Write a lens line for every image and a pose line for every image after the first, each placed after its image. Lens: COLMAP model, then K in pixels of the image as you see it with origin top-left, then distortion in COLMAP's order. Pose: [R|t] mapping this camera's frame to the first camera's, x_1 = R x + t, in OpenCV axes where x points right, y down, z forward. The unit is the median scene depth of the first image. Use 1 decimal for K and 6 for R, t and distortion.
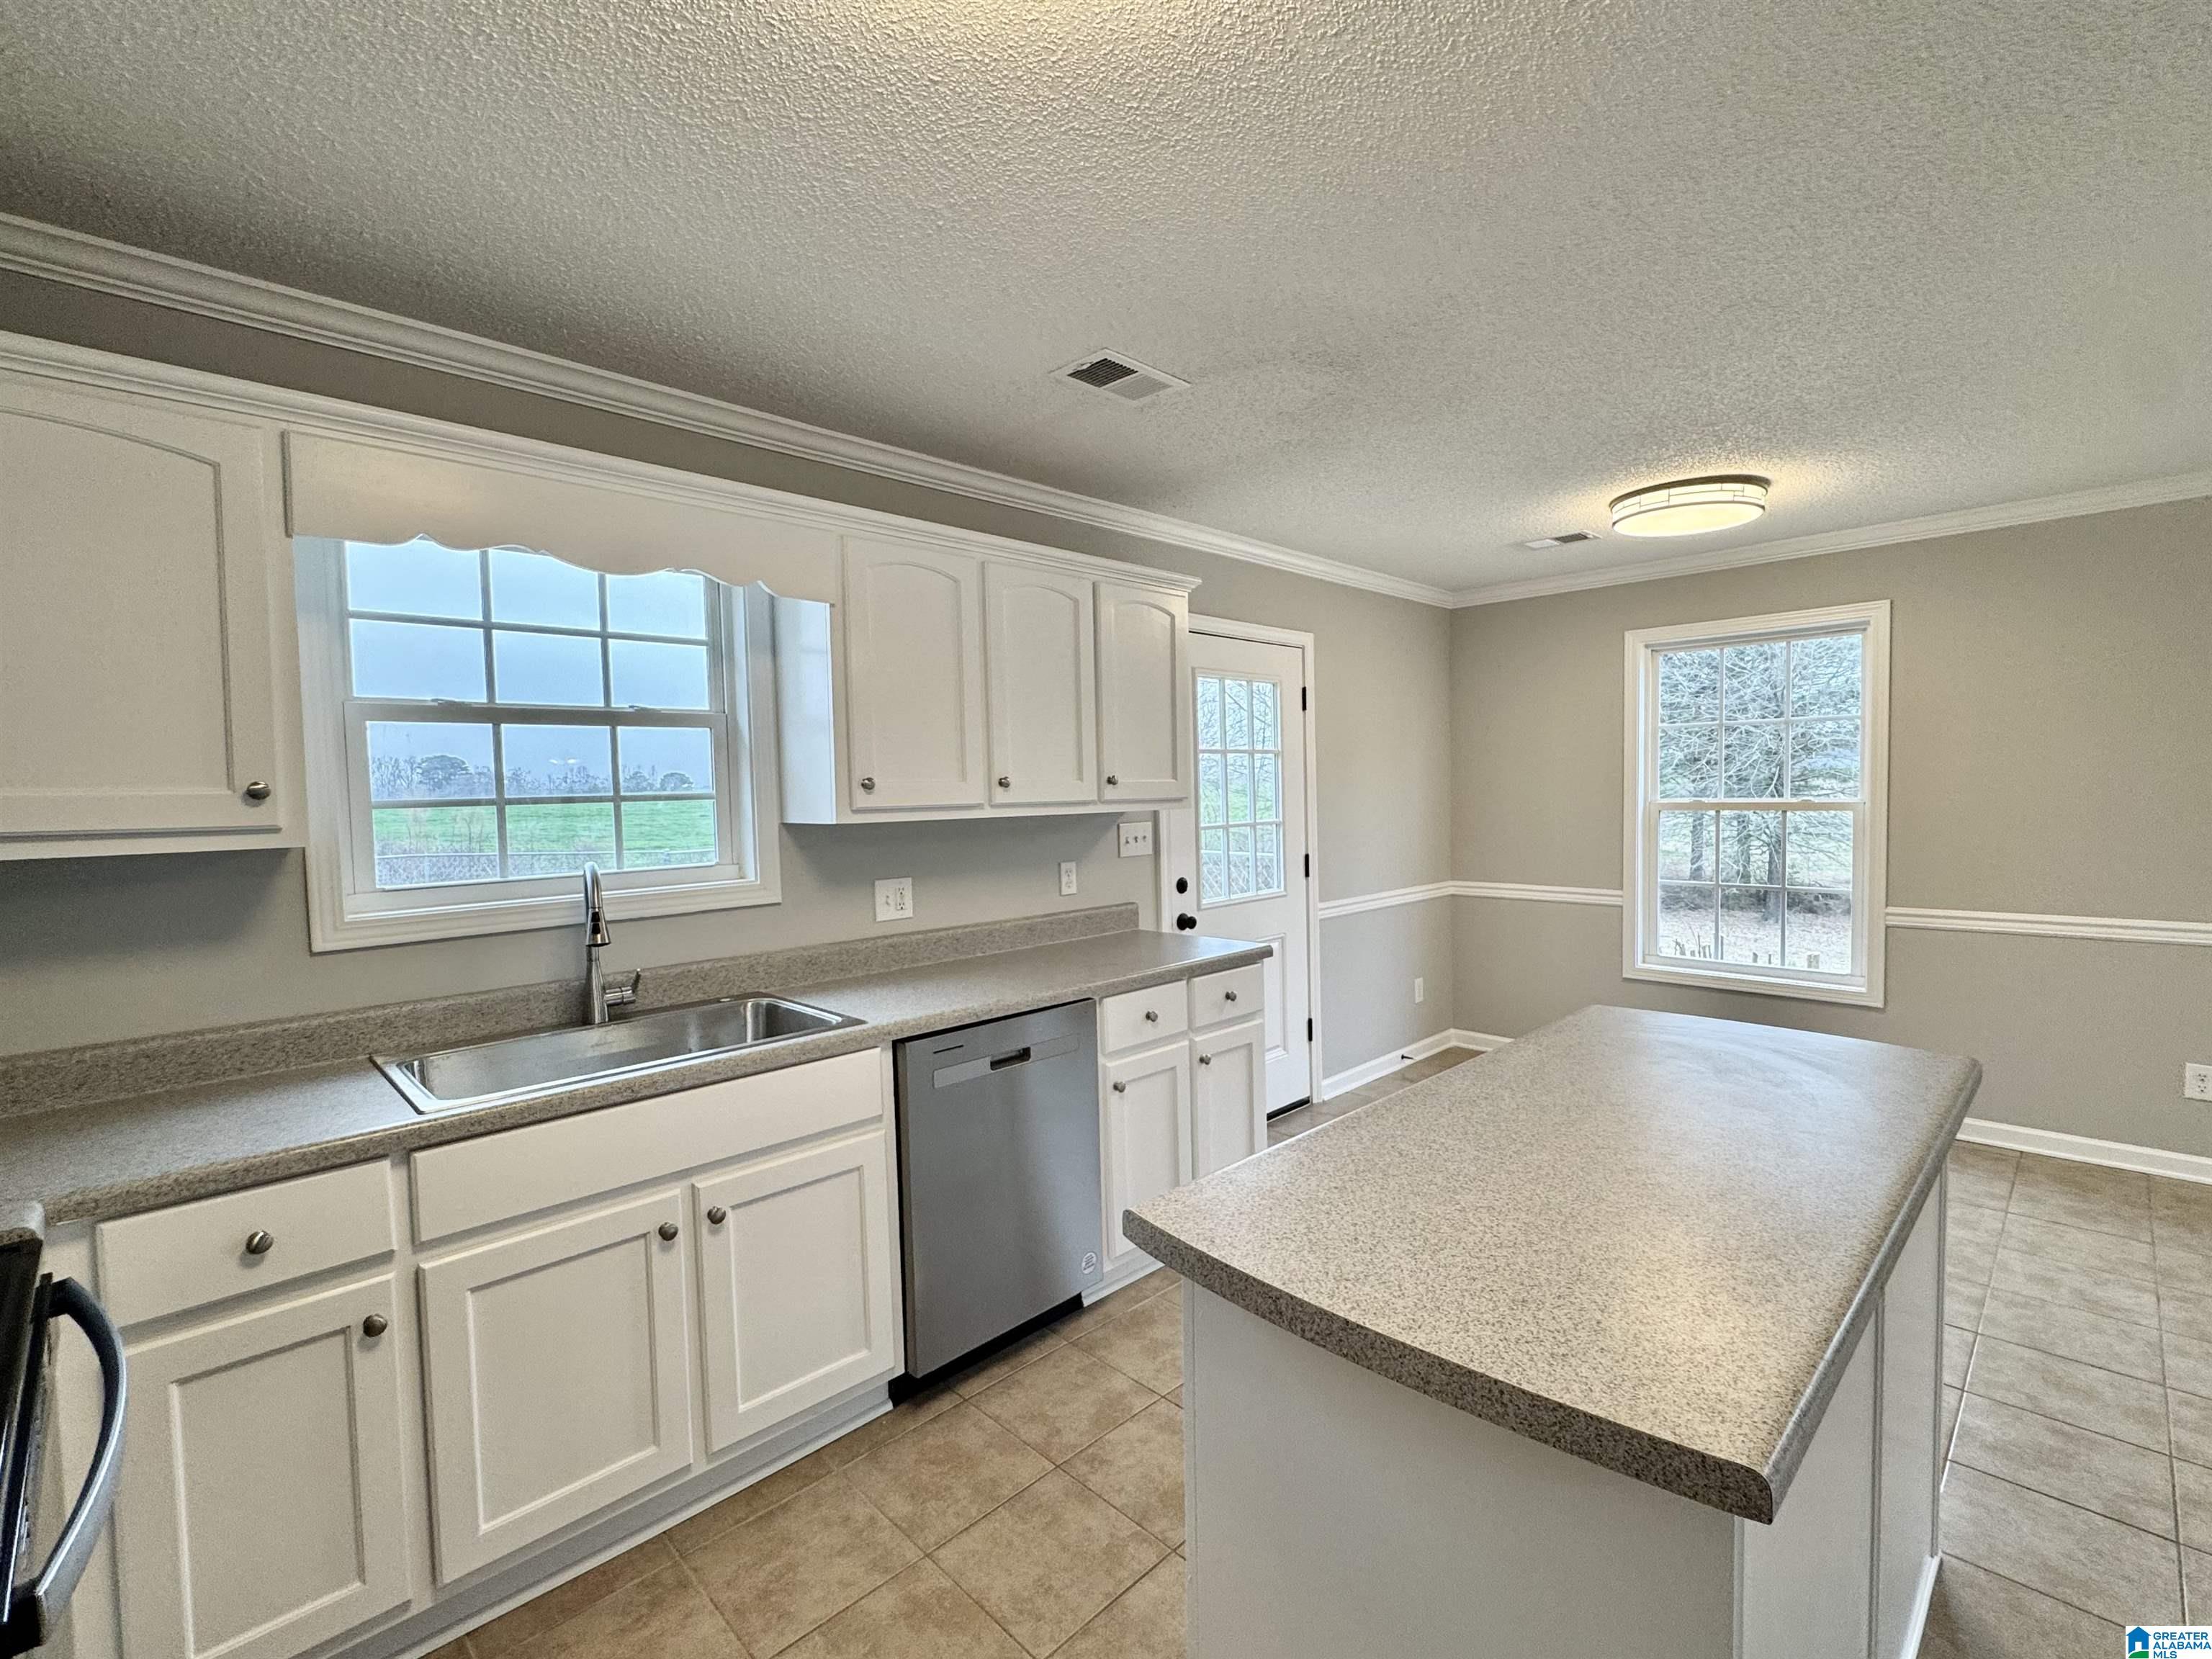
lens RADIAL K [[981.8, 0, 1104.4], [0, 981.8, 826.8], [0, 0, 1]] dist [-0.002842, 0.000672]
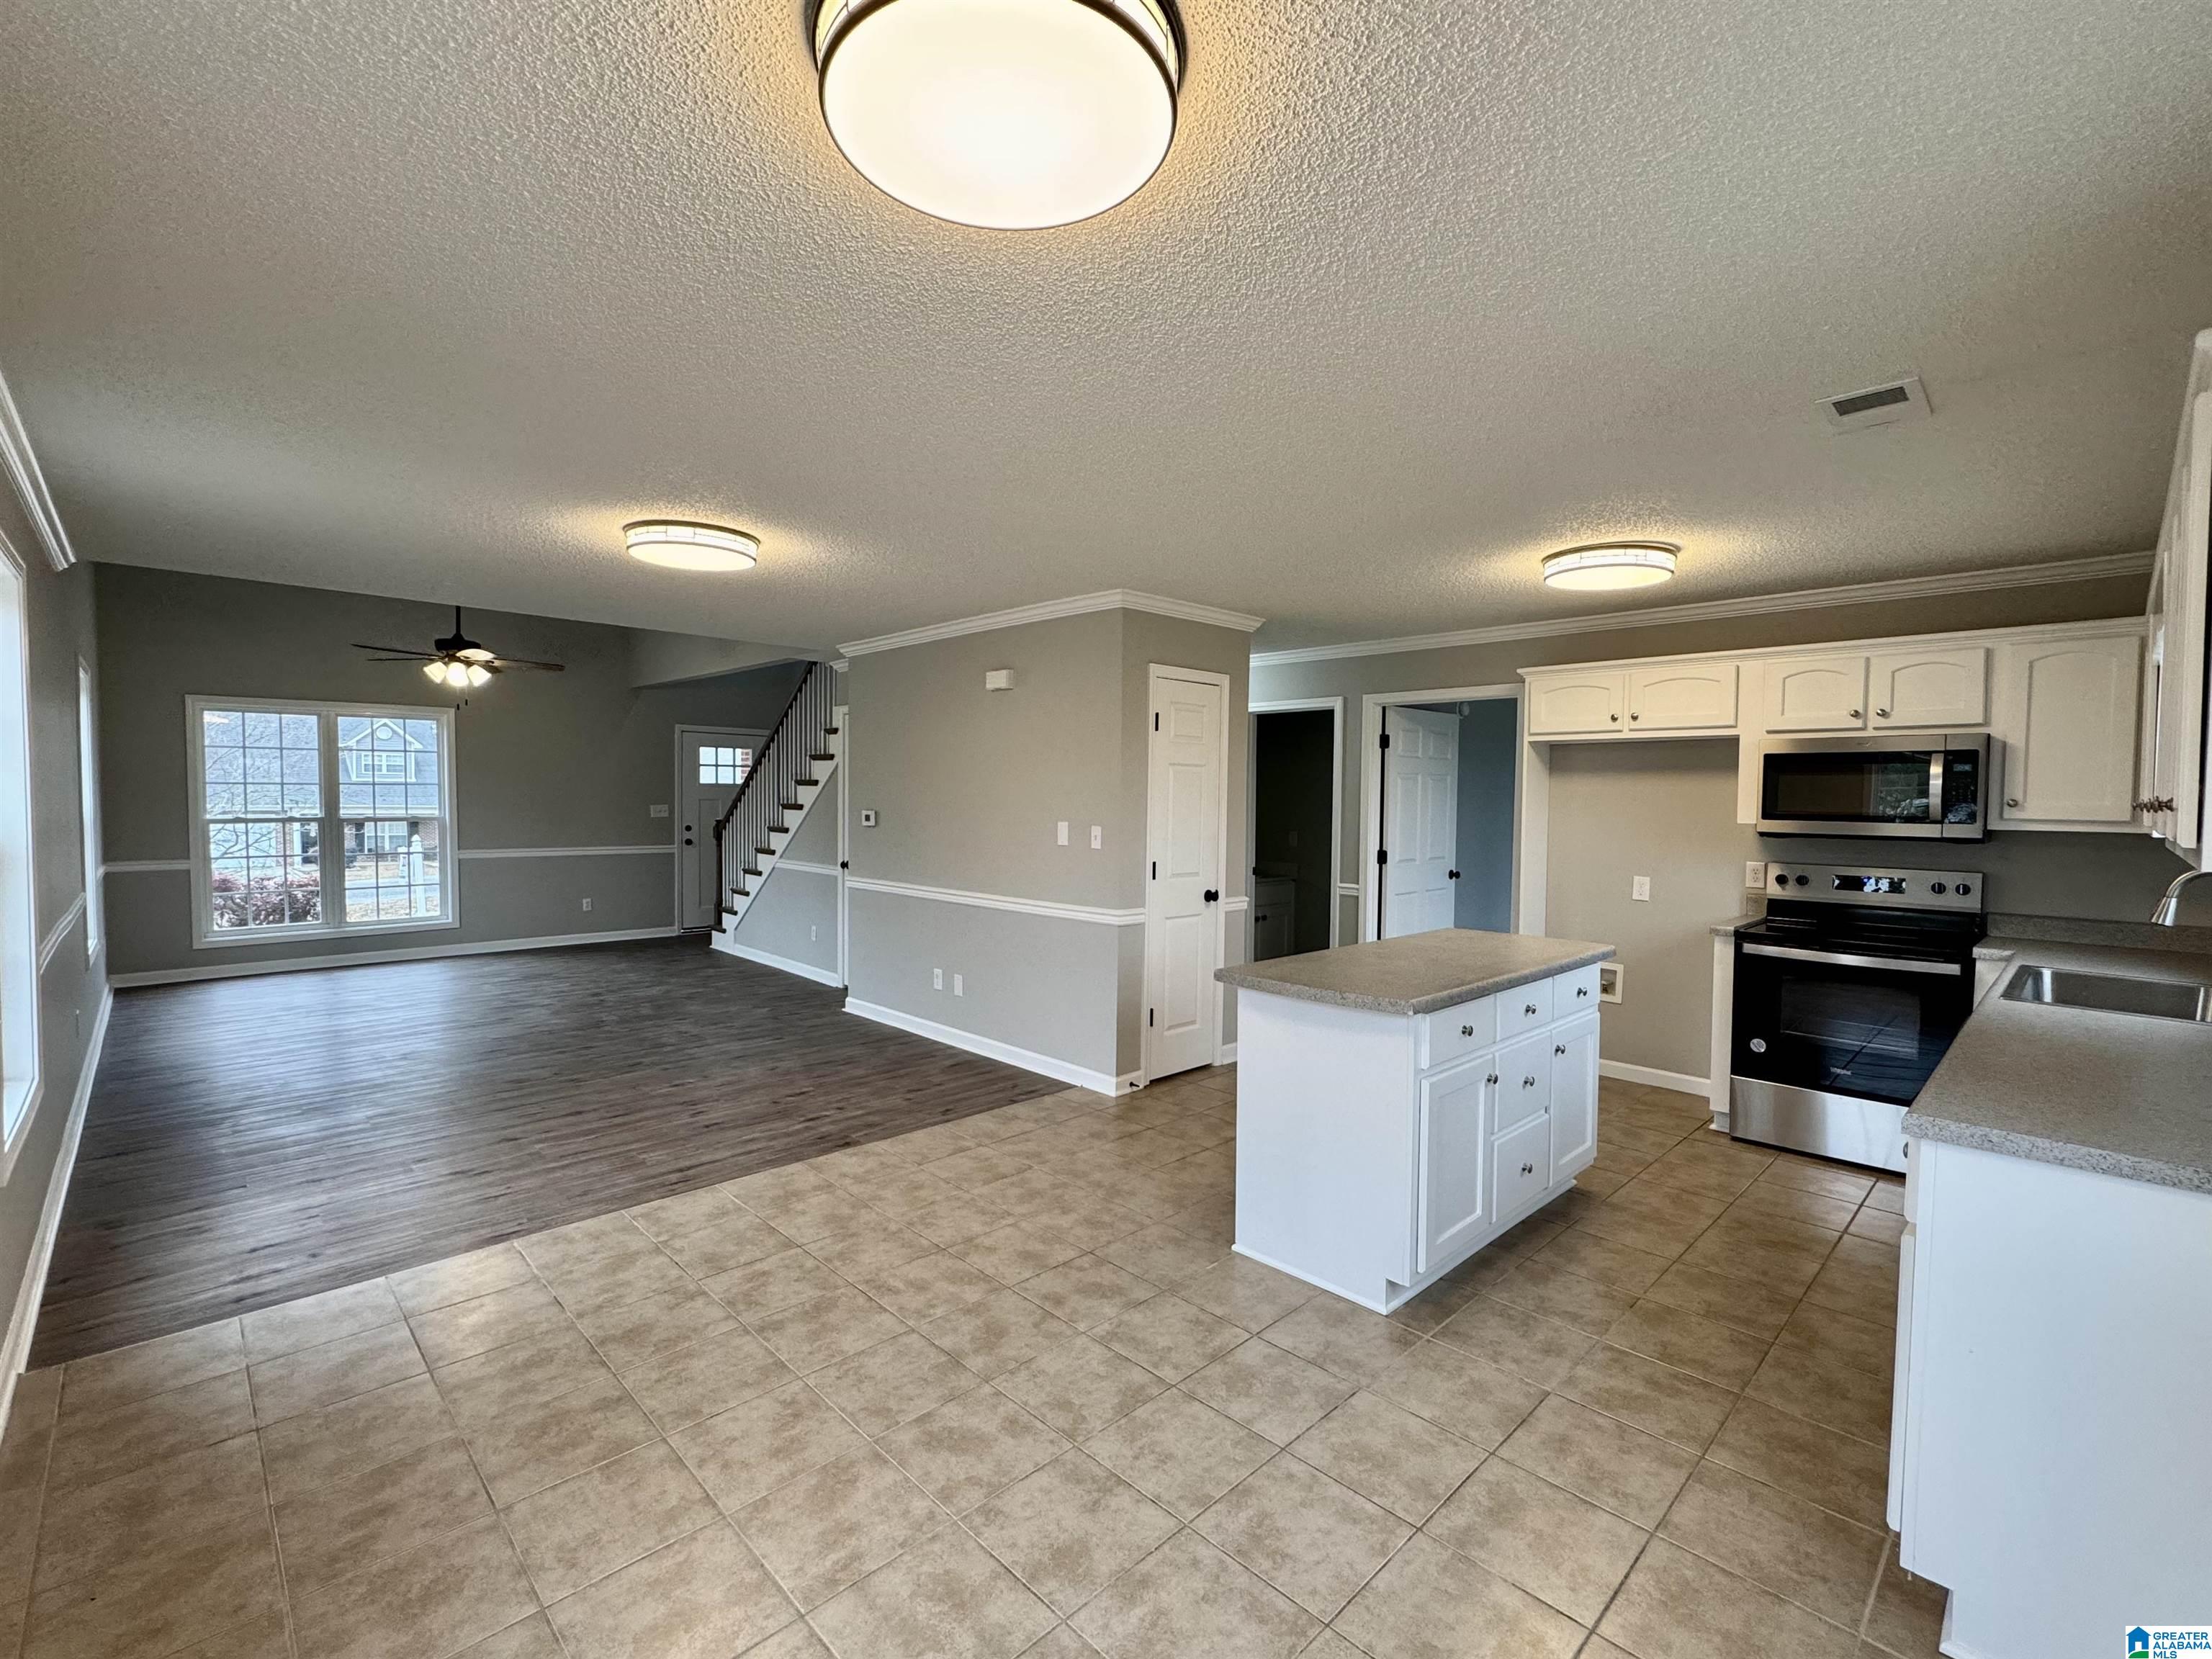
lens RADIAL K [[979.8, 0, 1107.1], [0, 979.8, 829.5], [0, 0, 1]] dist [-0.002145, 0.000747]
pose [[-0.999944, 0.010085, -0.003088, 0.584953], [0.009831, 0.997258, 0.073348, -0.075287], [0.003820, 0.073314, -0.997302, 1.467279]]
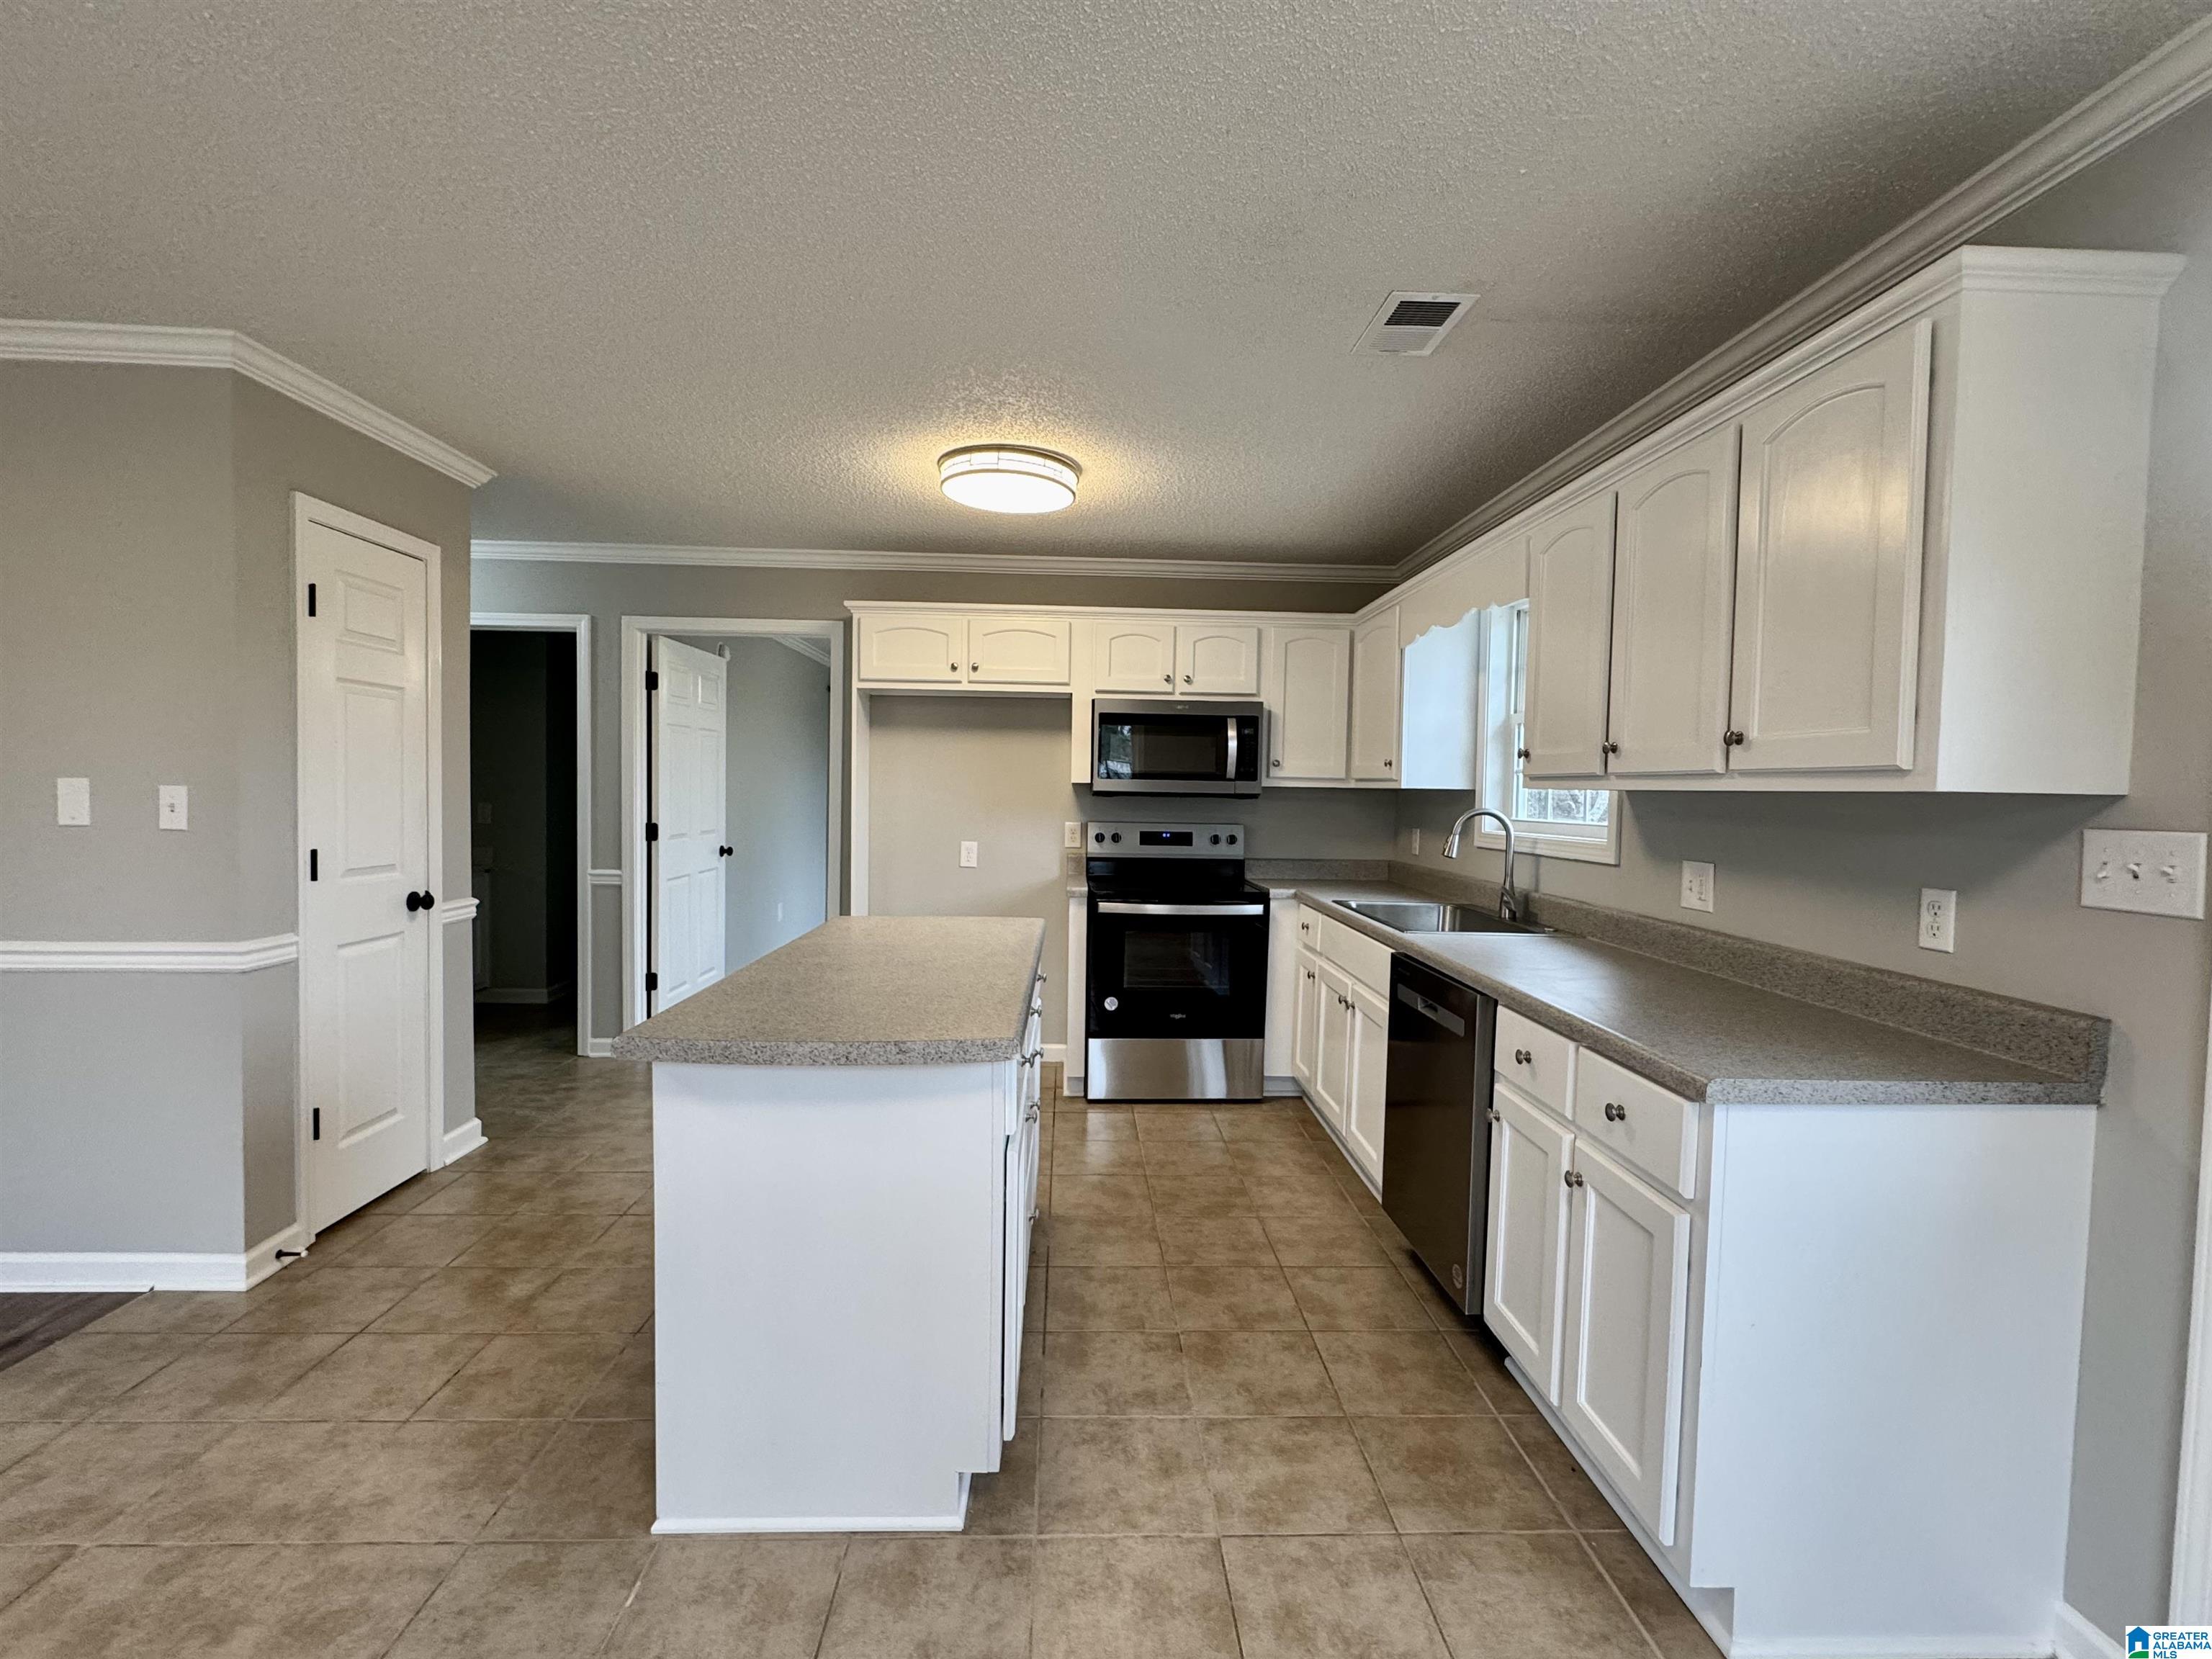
lens RADIAL K [[981.8, 0, 1104.4], [0, 981.8, 826.8], [0, 0, 1]] dist [-0.002842, 0.000672]
pose [[-0.668559, 0.039237, -0.742623, 0.679430], [-0.033086, 0.996049, 0.082413, -0.027404], [0.742923, 0.079668, -0.664619, 1.047227]]
